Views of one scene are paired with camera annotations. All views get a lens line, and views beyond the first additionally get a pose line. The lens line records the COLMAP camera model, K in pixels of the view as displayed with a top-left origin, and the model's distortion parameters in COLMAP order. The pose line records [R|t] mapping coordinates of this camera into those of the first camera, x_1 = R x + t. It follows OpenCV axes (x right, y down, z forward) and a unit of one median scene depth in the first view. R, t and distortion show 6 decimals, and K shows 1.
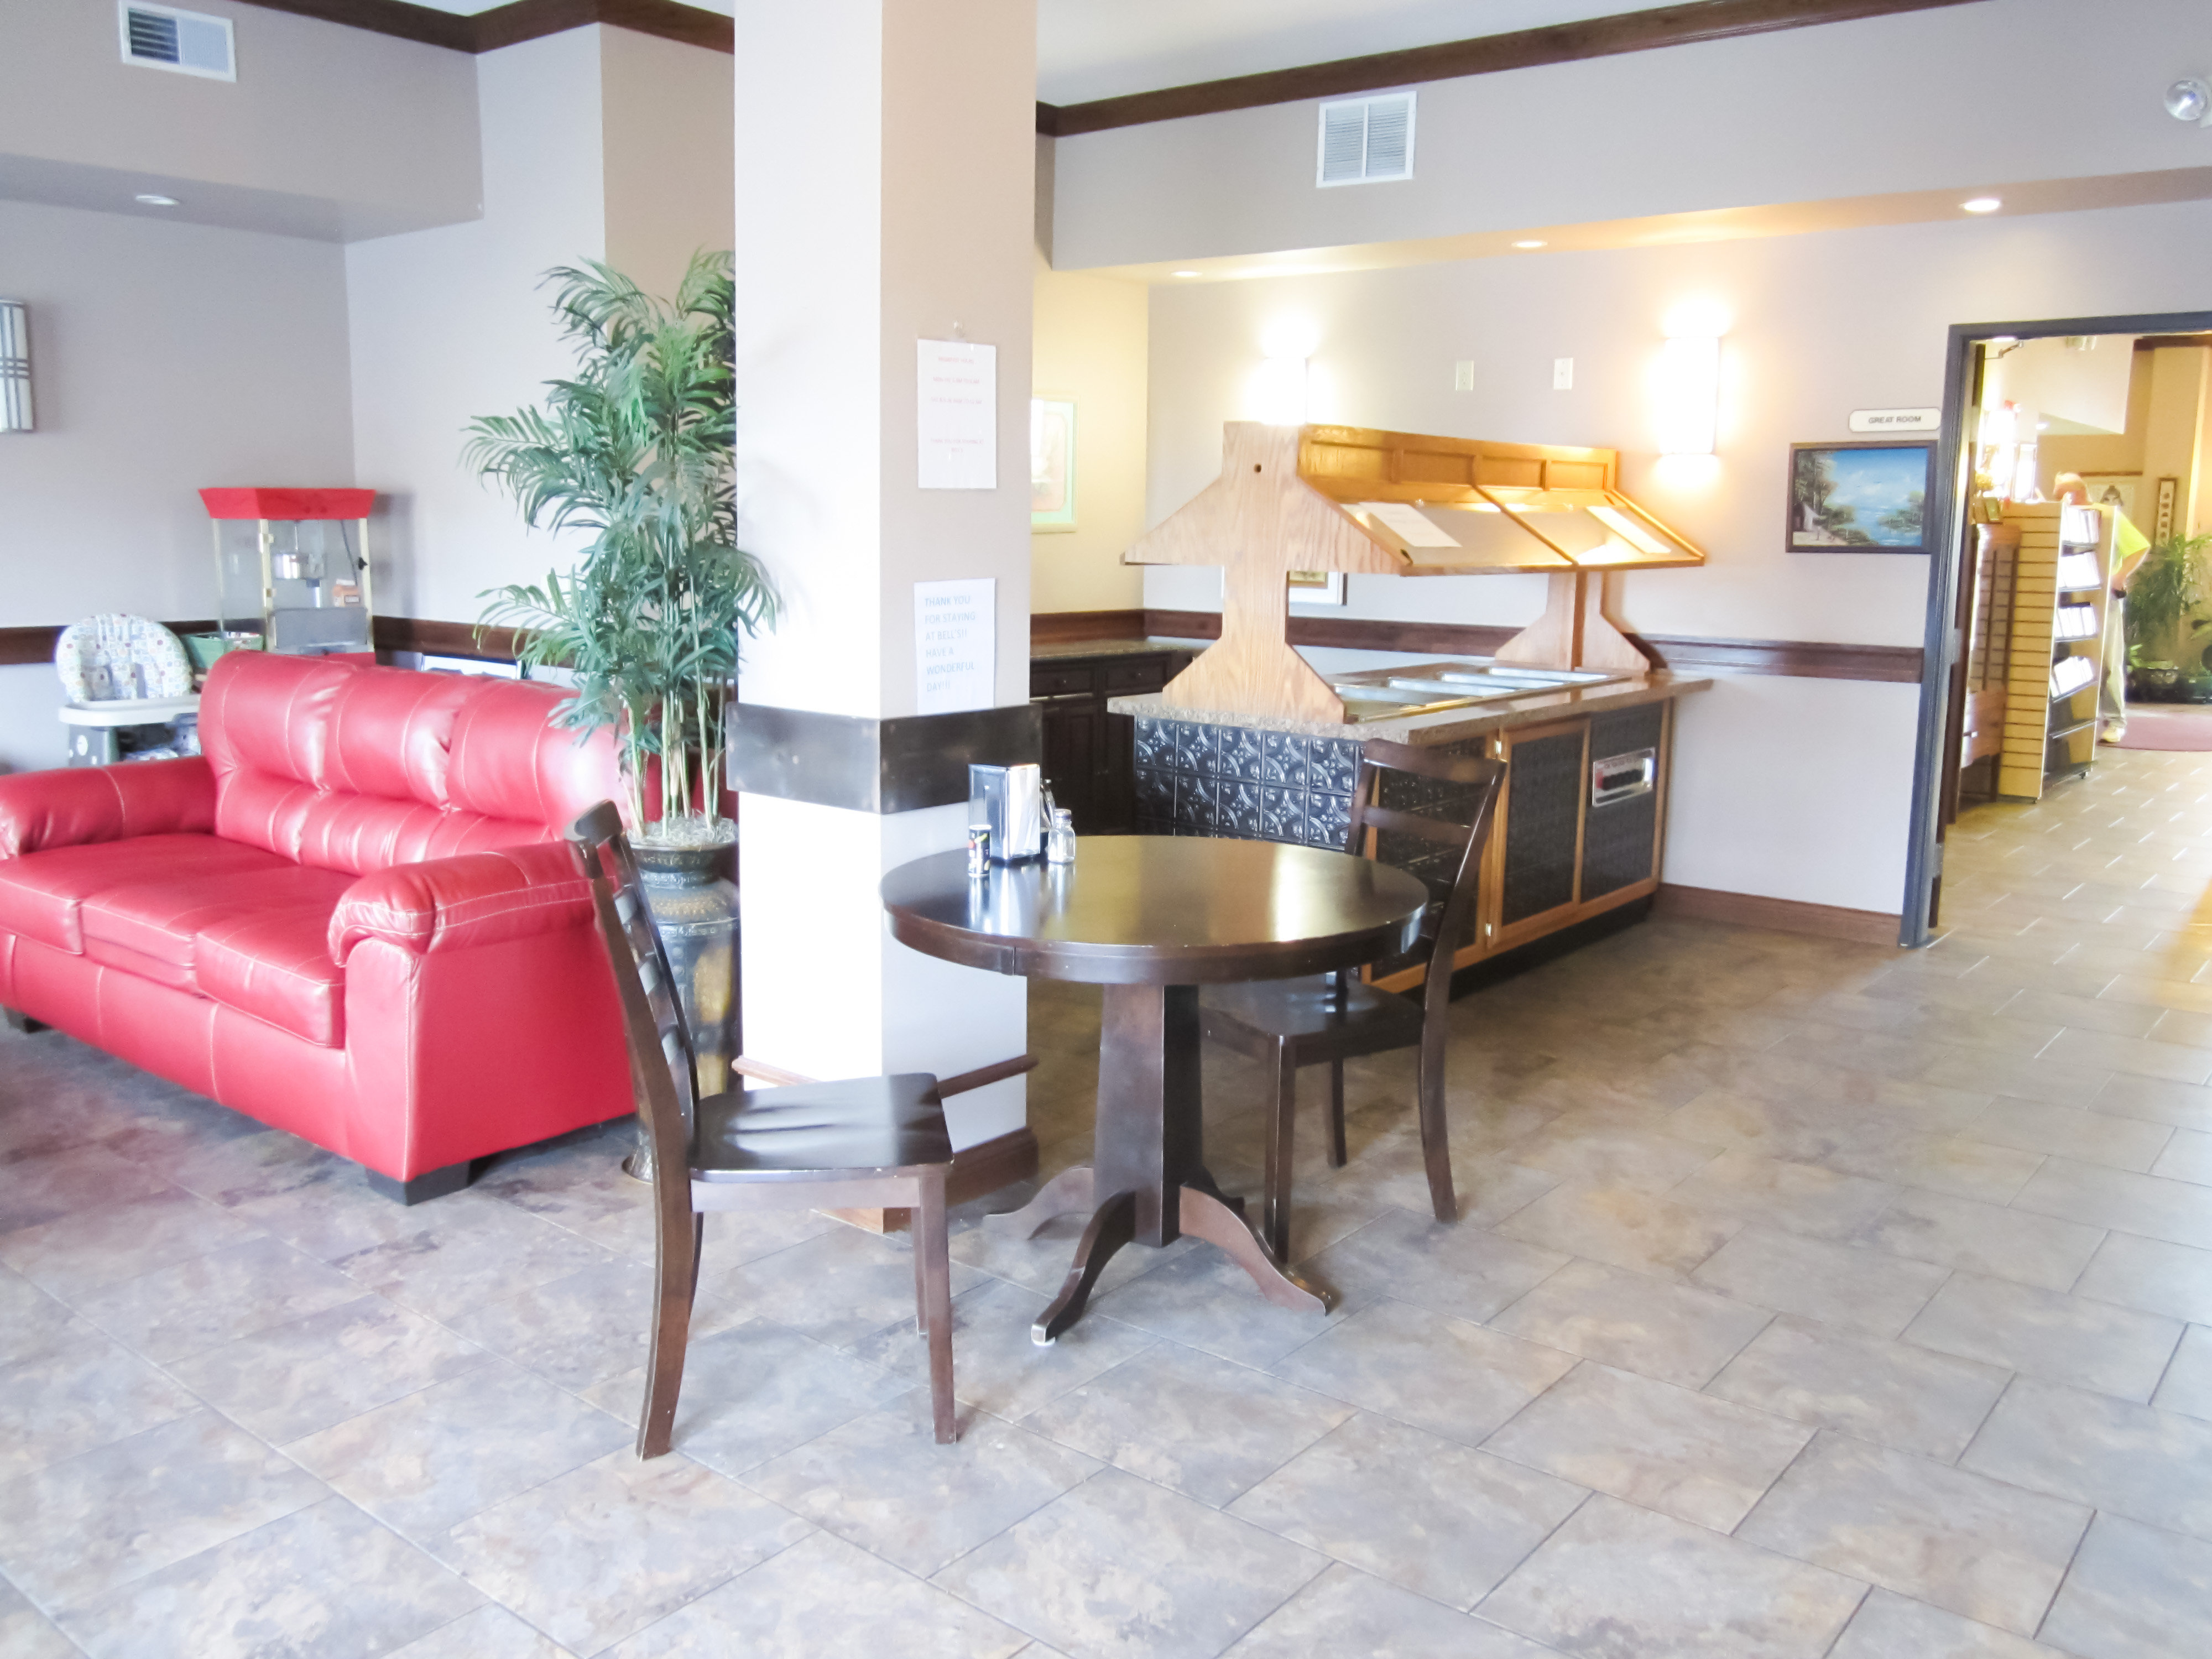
lens RADIAL K [[1828.9, 0, 1103.4], [0, 1828.9, 786.0], [0, 0, 1]] dist [-0.064077, 0.001781]
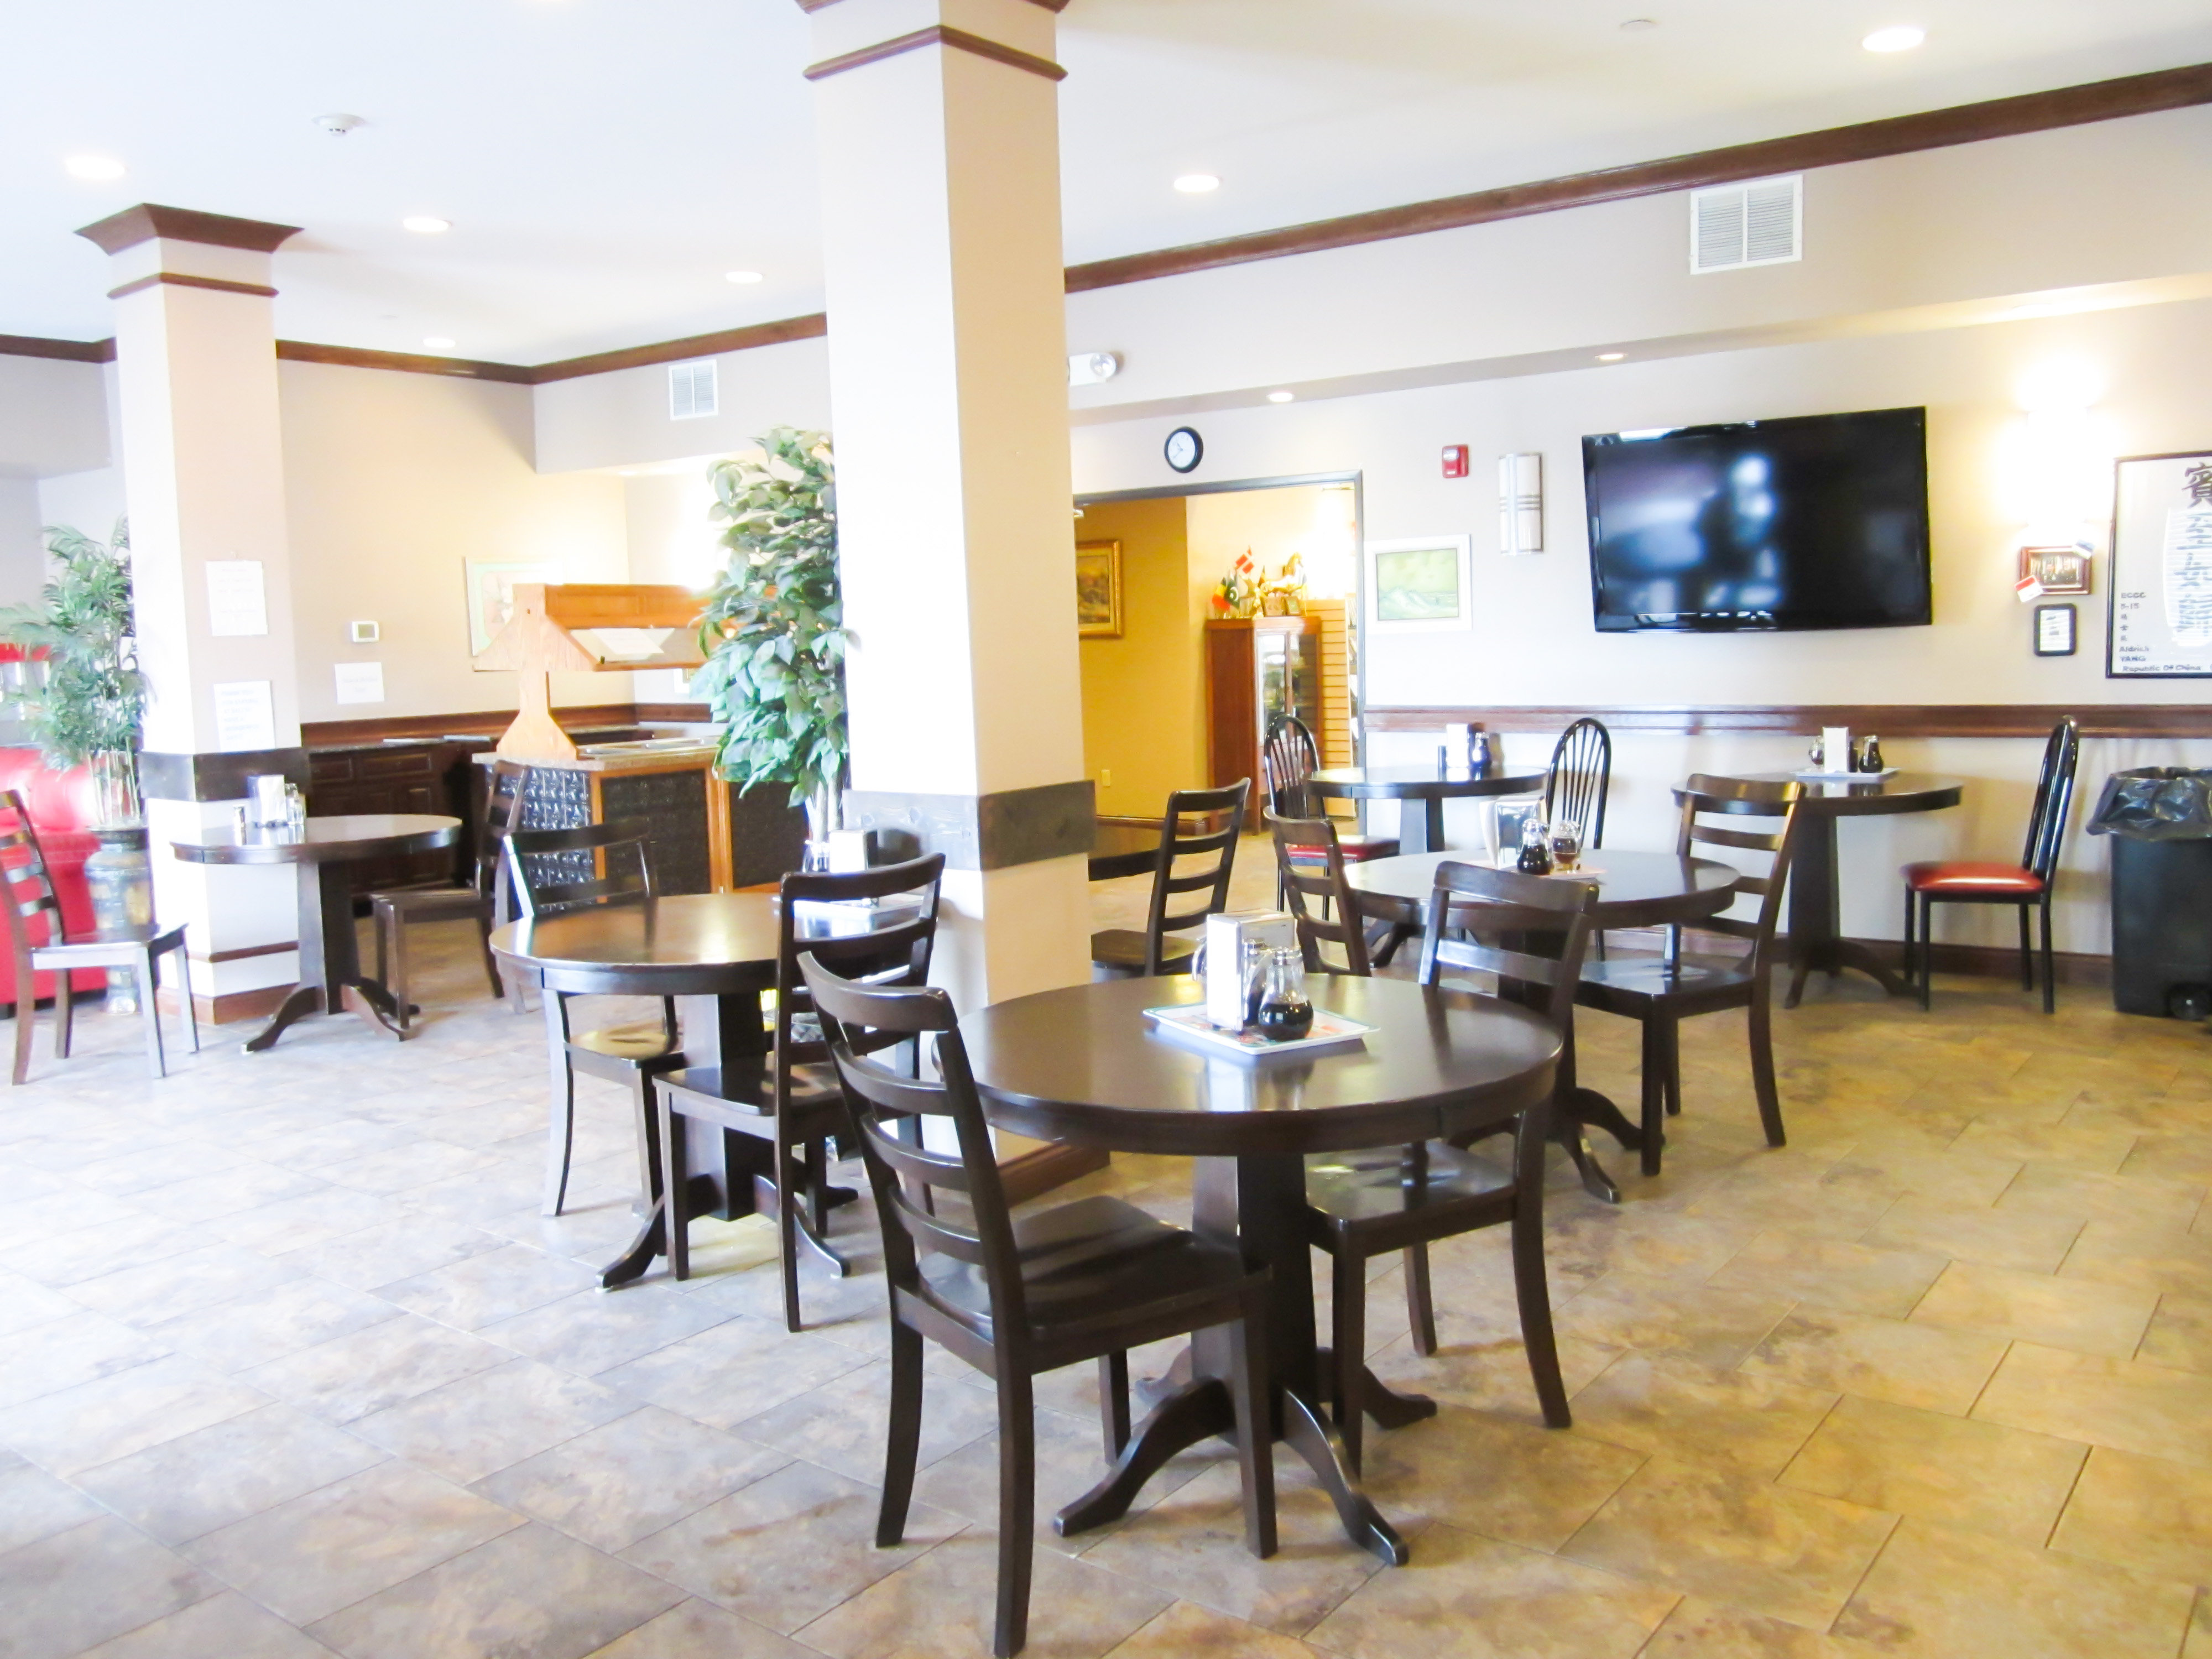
lens RADIAL K [[1799.4, 0, 1106.0], [0, 1799.4, 829.5], [0, 0, 1]] dist [-0.047554, 0.004049]
pose [[0.999062, -0.039337, 0.018123, 0.753655], [0.039961, 0.998573, -0.035417, 0.139172], [-0.016703, 0.036108, 0.999208, -0.848324]]
